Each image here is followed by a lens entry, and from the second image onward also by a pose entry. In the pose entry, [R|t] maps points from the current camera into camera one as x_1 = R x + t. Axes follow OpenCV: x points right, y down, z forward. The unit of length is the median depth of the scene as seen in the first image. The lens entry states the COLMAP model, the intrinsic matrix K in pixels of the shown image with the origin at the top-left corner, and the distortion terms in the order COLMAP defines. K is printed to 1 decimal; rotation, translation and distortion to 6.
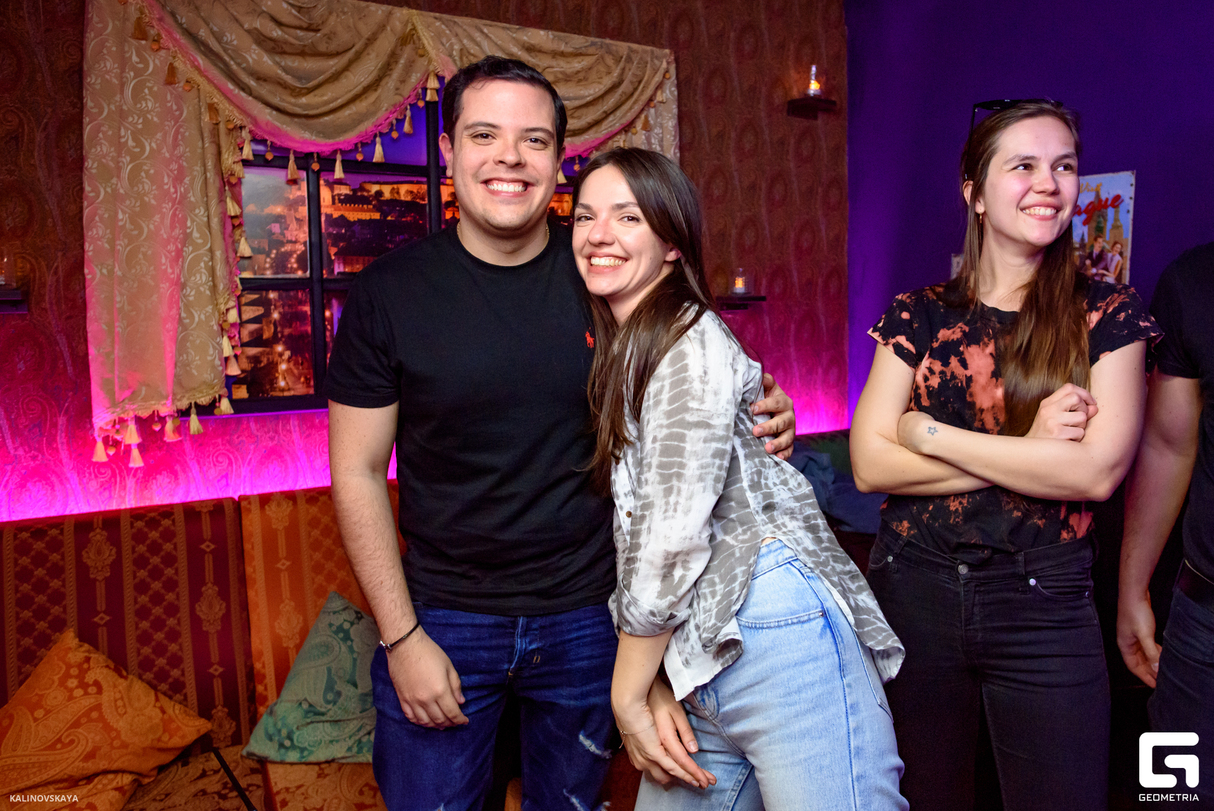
lens RADIAL K [[839.1, 0, 630.6], [0, 839.1, 385.0], [0, 0, 1]] dist [-0.038065, 0.019045]
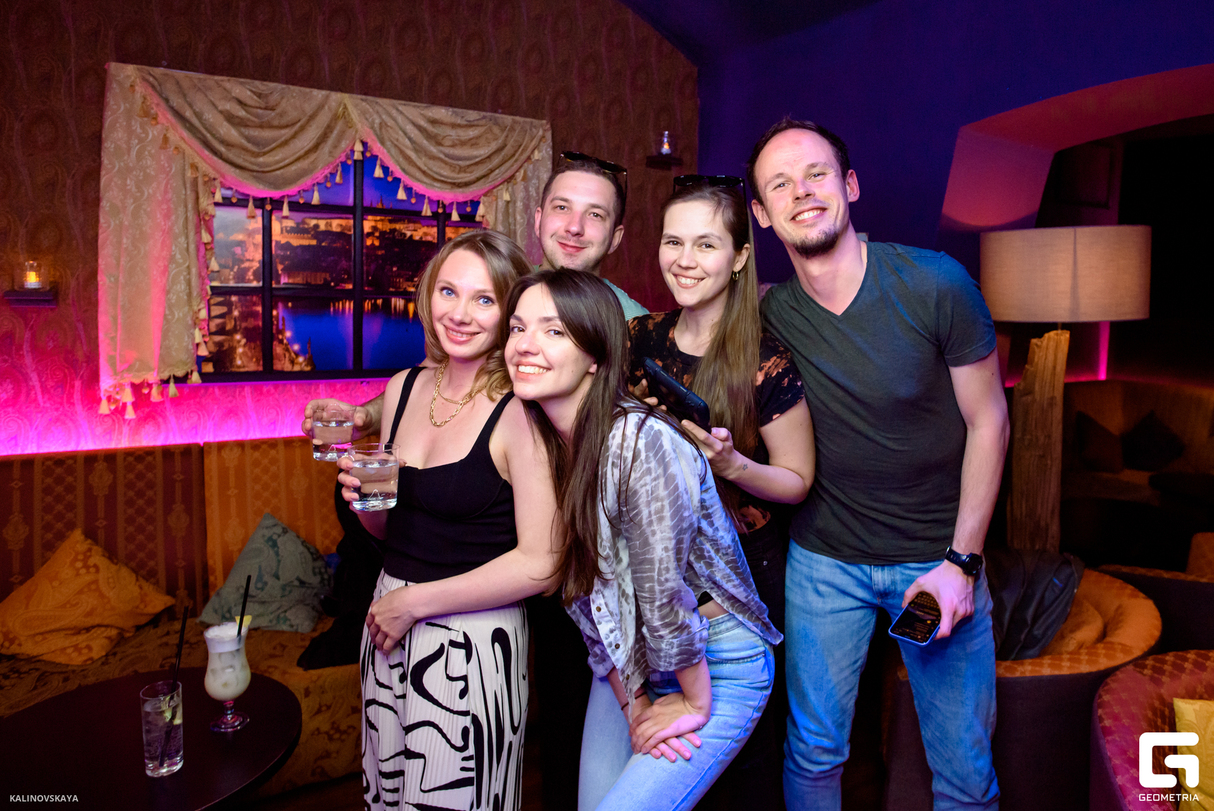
lens RADIAL K [[839.1, 0, 655.4], [0, 839.1, 356.4], [0, 0, 1]] dist [-0.038065, 0.019045]
pose [[0.999016, 0.042235, 0.013526, 0.257595], [-0.042335, 0.999078, 0.007192, -0.051851], [-0.013210, -0.007758, 0.999883, -0.395750]]
